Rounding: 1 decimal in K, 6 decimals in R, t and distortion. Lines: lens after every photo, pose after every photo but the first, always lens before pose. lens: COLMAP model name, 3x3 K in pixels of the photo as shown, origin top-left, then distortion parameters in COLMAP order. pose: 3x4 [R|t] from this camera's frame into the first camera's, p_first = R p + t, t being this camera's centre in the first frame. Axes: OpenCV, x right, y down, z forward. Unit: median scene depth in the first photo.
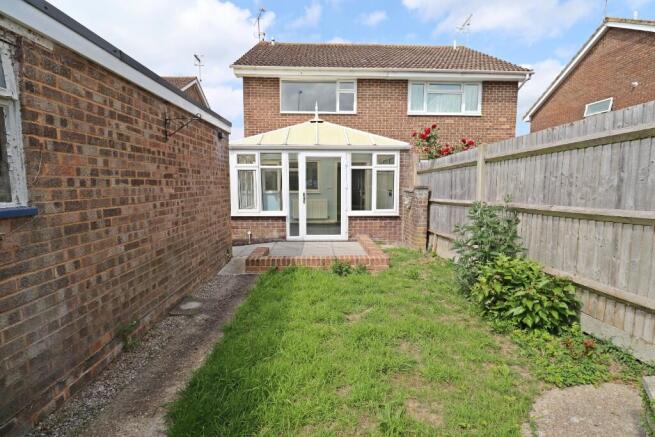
lens RADIAL K [[302.3, 0, 328.2], [0, 302.3, 215.3], [0, 0, 1]] dist [-0.004581, -0.001095]
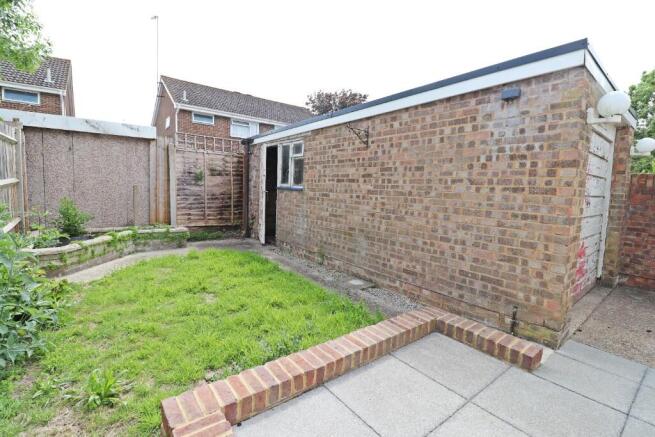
lens RADIAL K [[302.3, 0, 328.0], [0, 302.3, 218.7], [0, 0, 1]] dist [-0.004581, -0.001095]
pose [[-0.805391, 0.030609, -0.591954, 0.454207], [-0.098284, 0.977945, 0.184291, -0.211675], [0.584539, 0.206606, -0.784620, 2.399519]]
